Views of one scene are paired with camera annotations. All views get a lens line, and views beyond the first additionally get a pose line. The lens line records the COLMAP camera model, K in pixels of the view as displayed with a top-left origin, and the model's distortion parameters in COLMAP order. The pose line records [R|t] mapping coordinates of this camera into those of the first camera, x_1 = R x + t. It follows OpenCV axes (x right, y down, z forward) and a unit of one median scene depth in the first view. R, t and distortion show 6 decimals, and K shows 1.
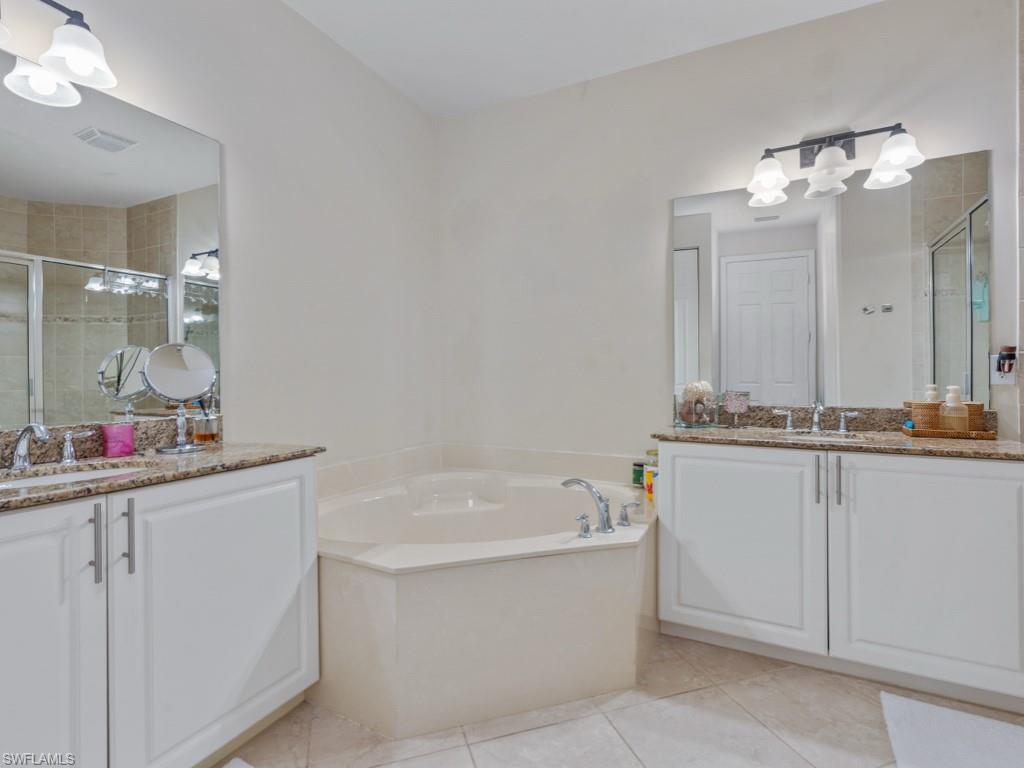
lens RADIAL K [[507.7, 0, 512.2], [0, 507.7, 343.4], [0, 0, 1]] dist [0.004028, -0.001238]
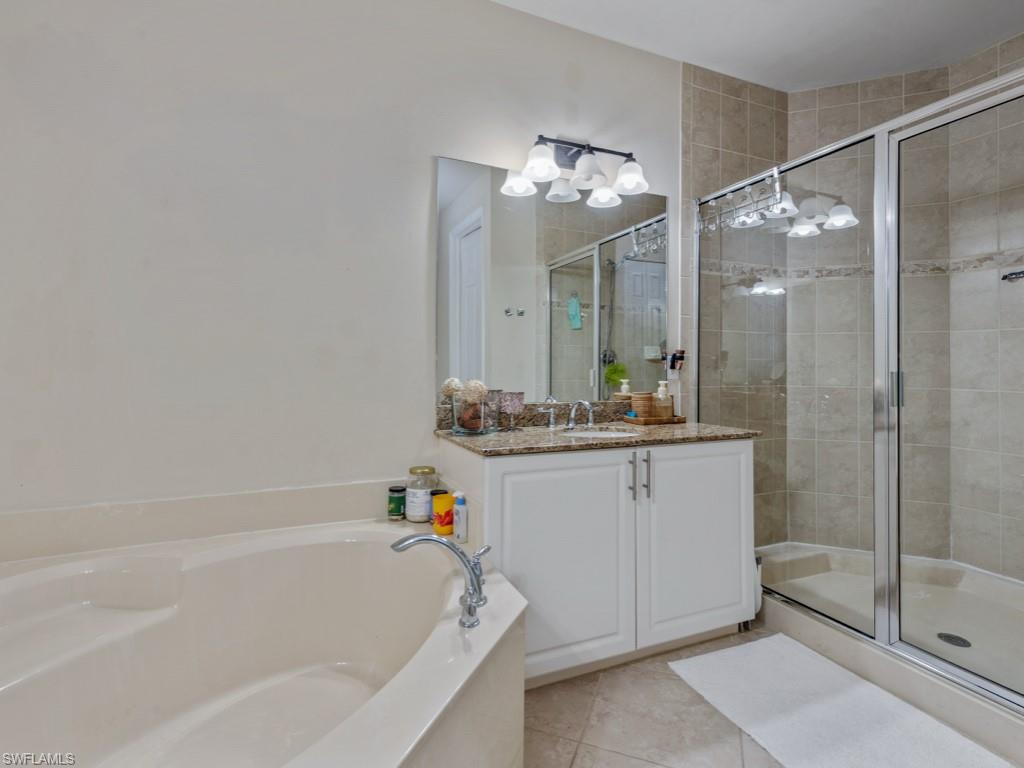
lens RADIAL K [[507.7, 0, 512.2], [0, 507.7, 343.4], [0, 0, 1]] dist [0.004028, -0.001238]
pose [[0.633428, 0.042133, 0.772654, -0.275104], [-0.052602, 0.998551, -0.011327, 0.024057], [-0.772011, -0.033468, 0.634727, 0.457801]]
